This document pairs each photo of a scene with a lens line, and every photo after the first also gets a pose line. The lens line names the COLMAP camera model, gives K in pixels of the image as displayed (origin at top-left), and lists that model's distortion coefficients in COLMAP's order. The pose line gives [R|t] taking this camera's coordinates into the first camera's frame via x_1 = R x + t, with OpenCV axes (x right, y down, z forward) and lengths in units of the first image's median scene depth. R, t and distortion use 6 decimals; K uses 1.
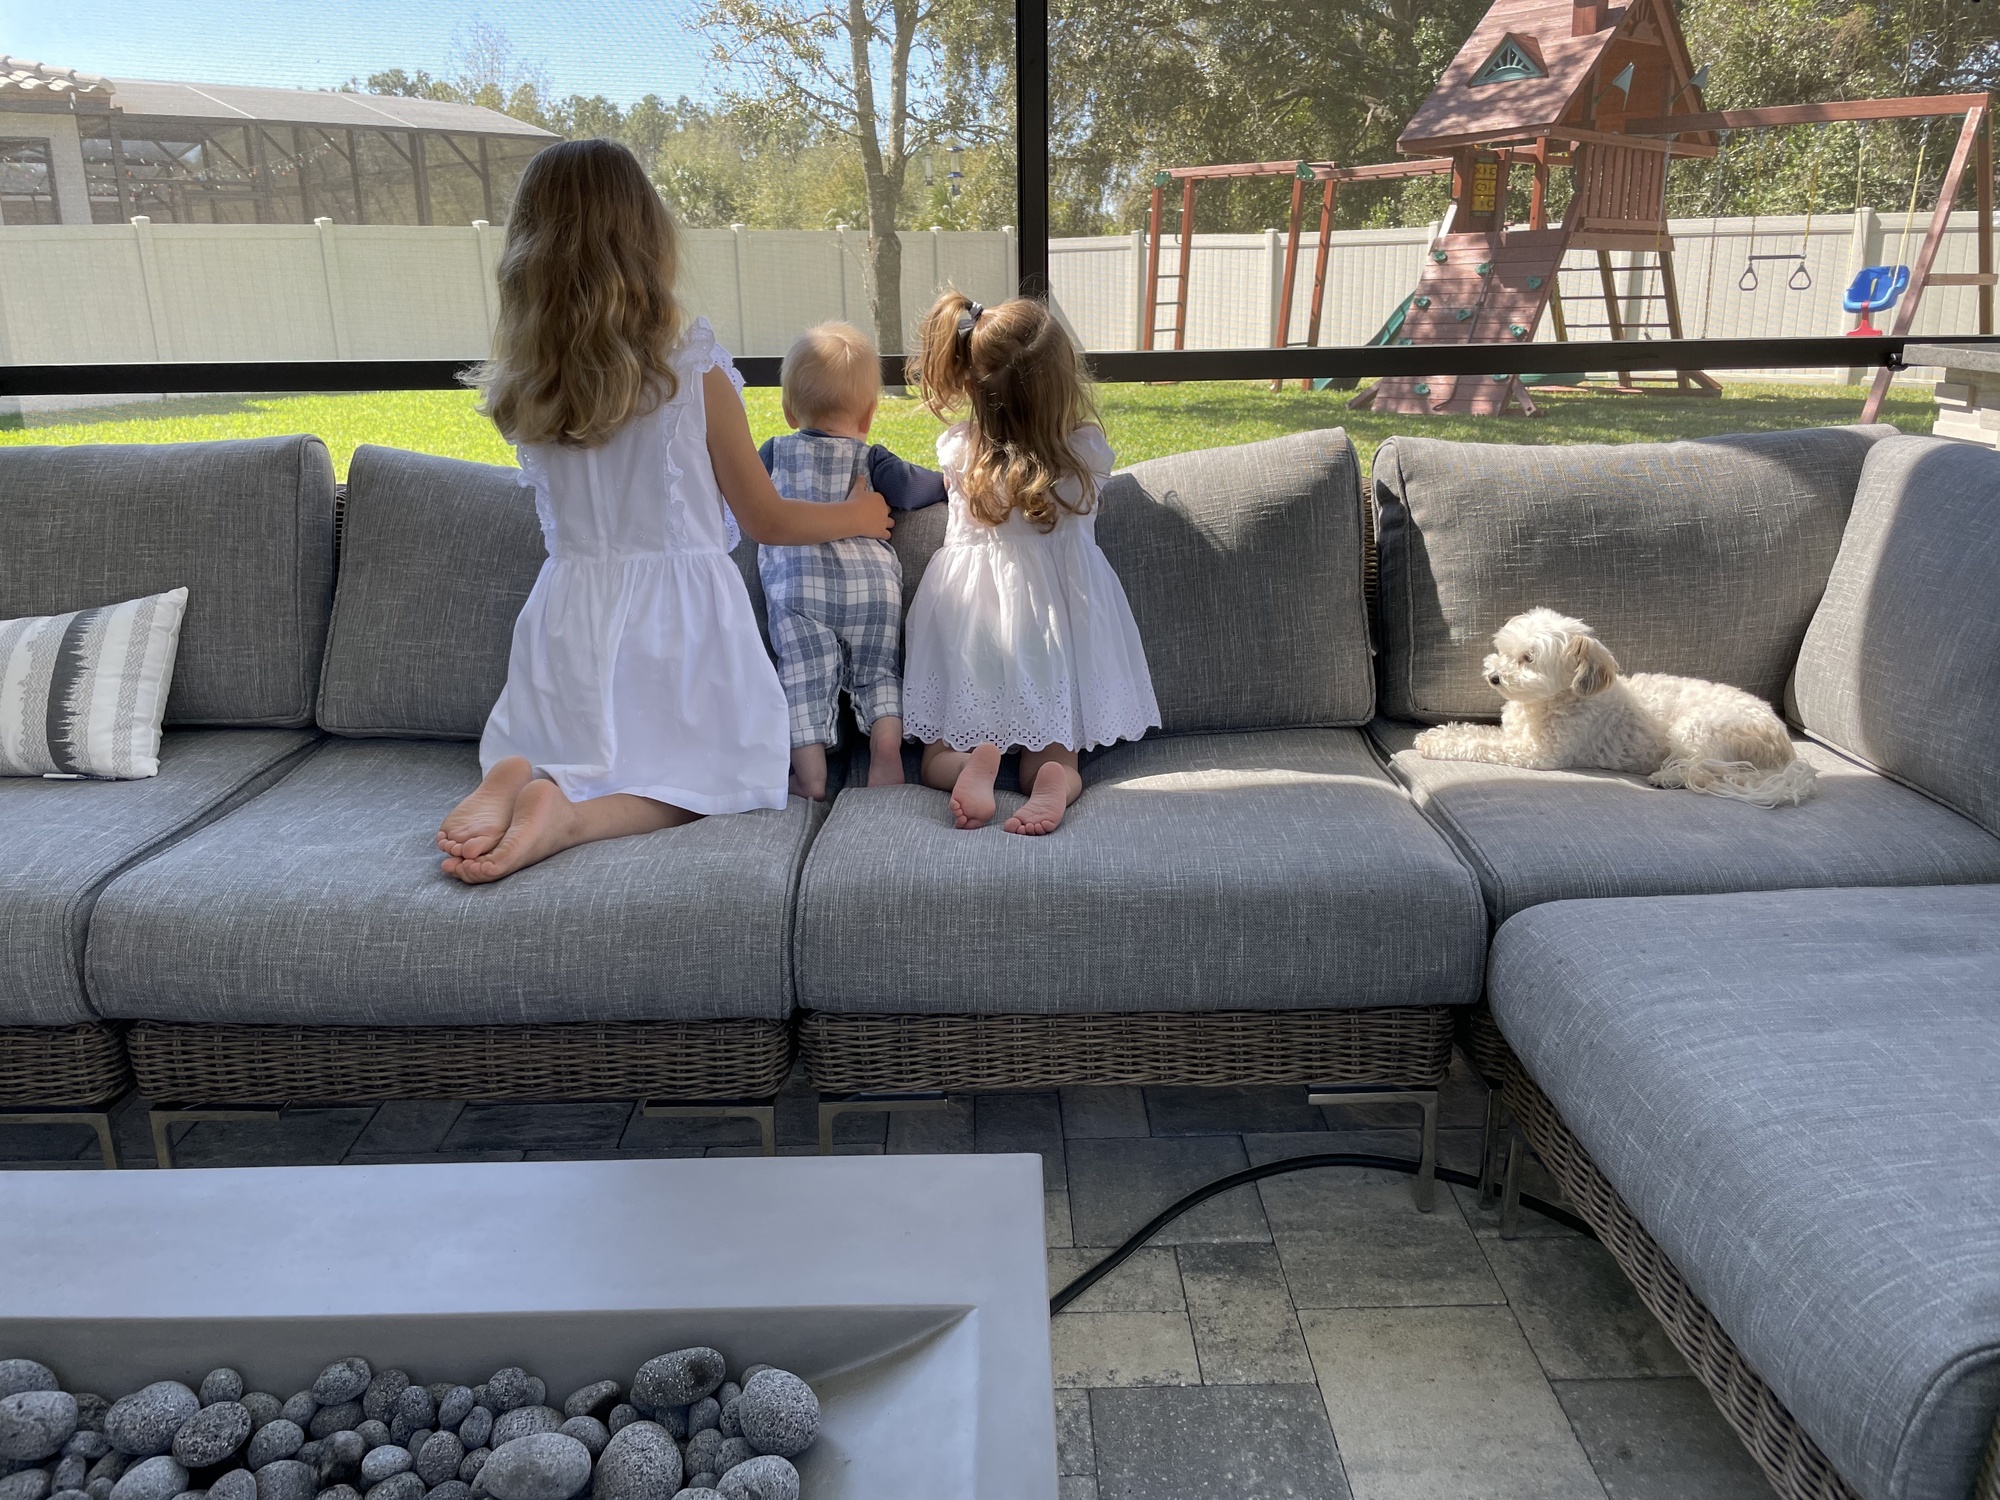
lens RADIAL K [[1501.0, 0, 1000.0], [0, 1501.0, 750.0], [0, 0, 1]] dist [0.011671, 0.004593]
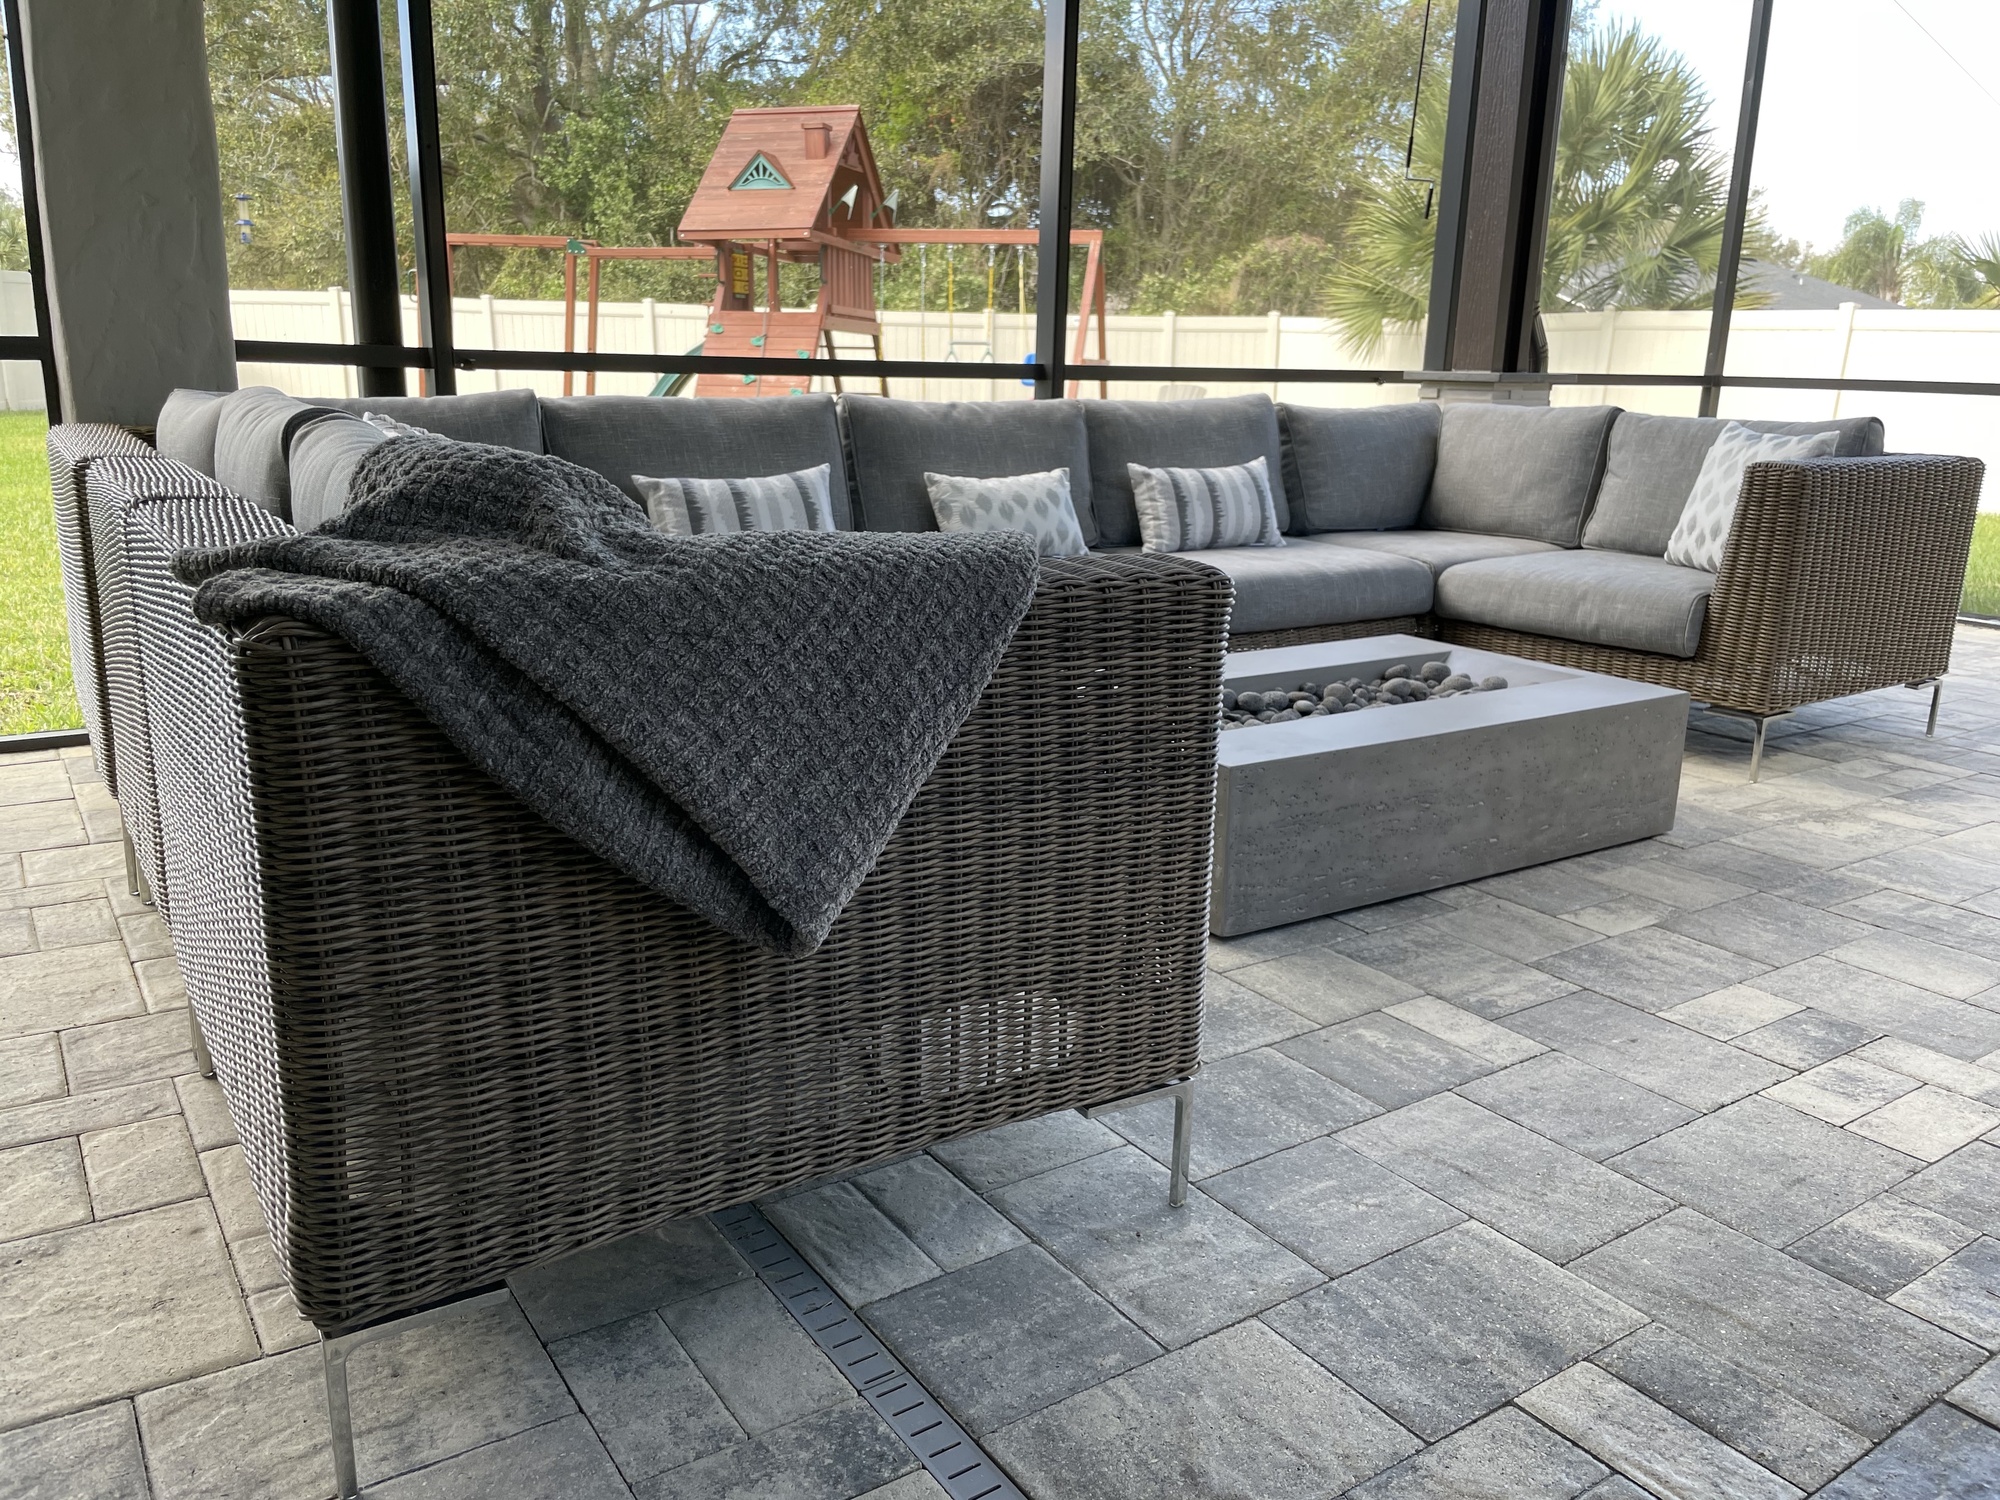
lens RADIAL K [[1524.9, 0, 1003.6], [0, 1524.9, 736.2], [0, 0, 1]] dist [0.085322, -0.104966]
pose [[0.829415, -0.100560, 0.549507, -1.530727], [0.133554, 0.990834, -0.020260, 0.283716], [-0.542433, 0.090193, 0.835244, -0.660986]]
